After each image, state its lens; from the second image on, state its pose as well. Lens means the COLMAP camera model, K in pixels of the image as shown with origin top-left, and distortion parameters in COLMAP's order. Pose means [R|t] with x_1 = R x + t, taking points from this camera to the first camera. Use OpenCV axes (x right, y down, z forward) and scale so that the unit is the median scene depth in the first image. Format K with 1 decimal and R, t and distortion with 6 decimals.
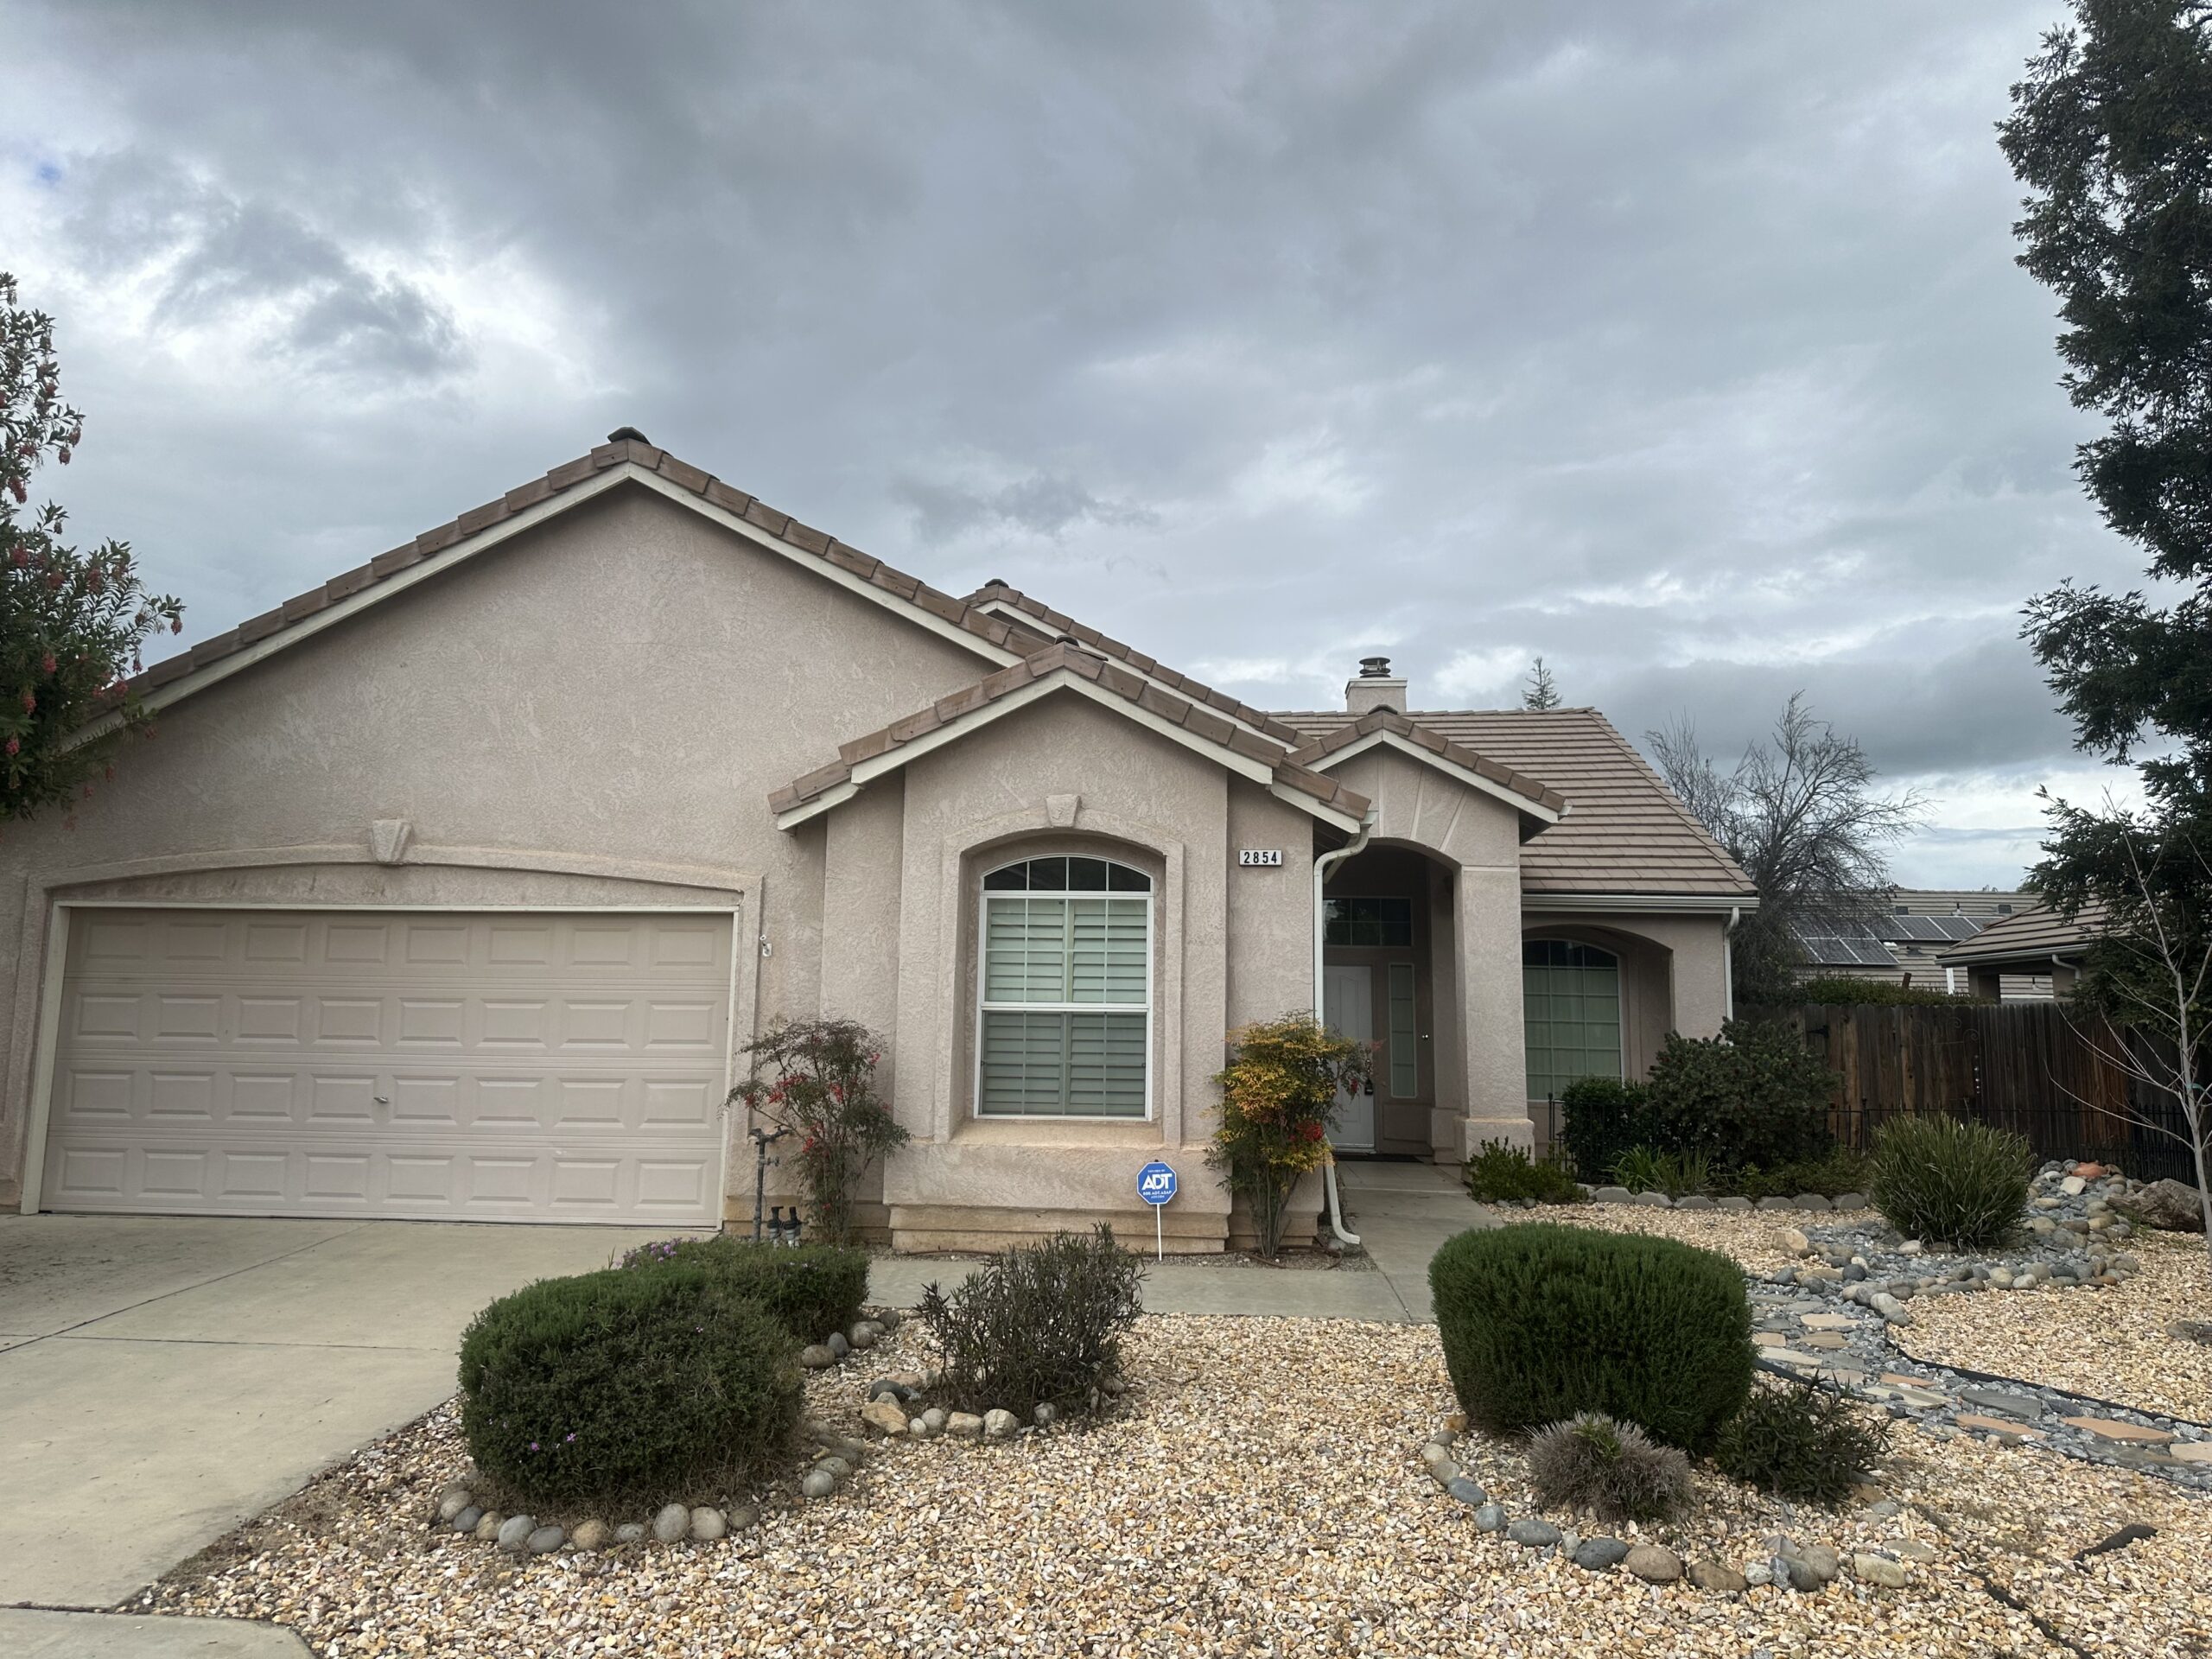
lens RADIAL K [[1556.4, 0, 1103.2], [0, 1556.4, 819.0], [0, 0, 1]] dist [0.024634, -0.021790]
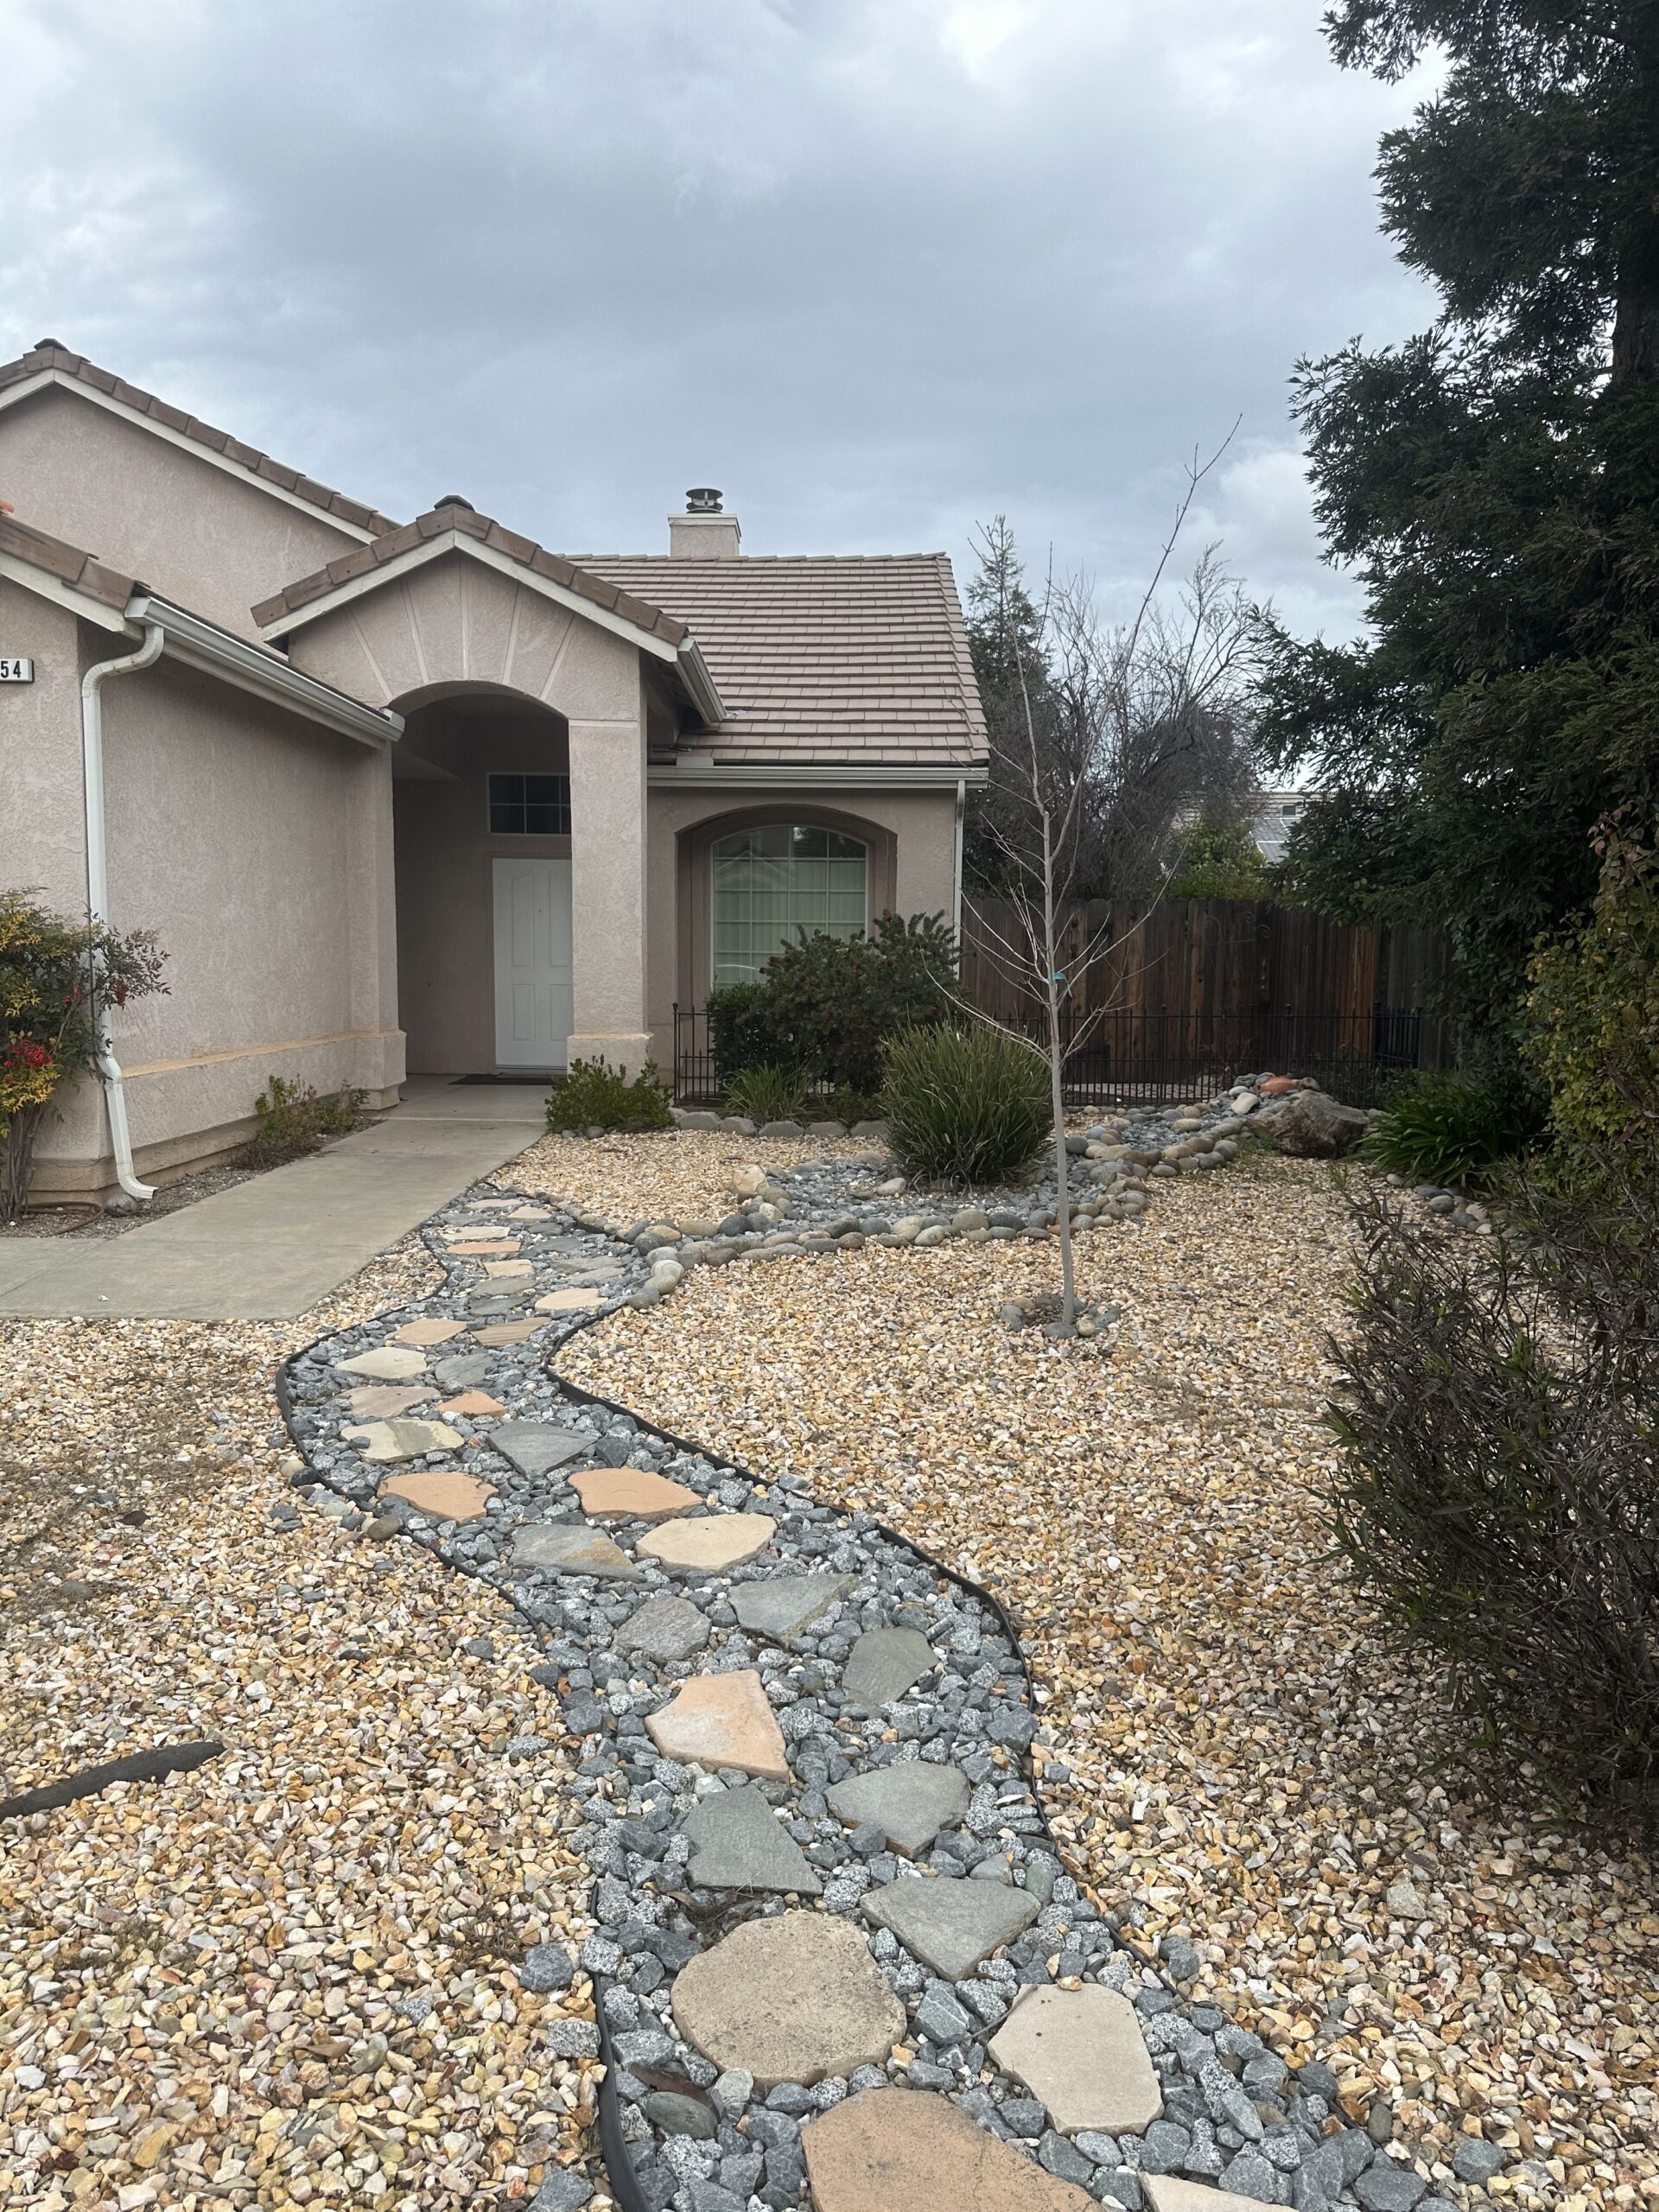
lens RADIAL K [[1556.4, 0, 825.2], [0, 1556.4, 1117.7], [0, 0, 1]] dist [0.024634, -0.021790]
pose [[0.998131, -0.013296, 0.059643, 0.309723], [-0.001423, 0.970717, 0.240221, 0.036601], [-0.061091, -0.239857, 0.968884, 0.179986]]
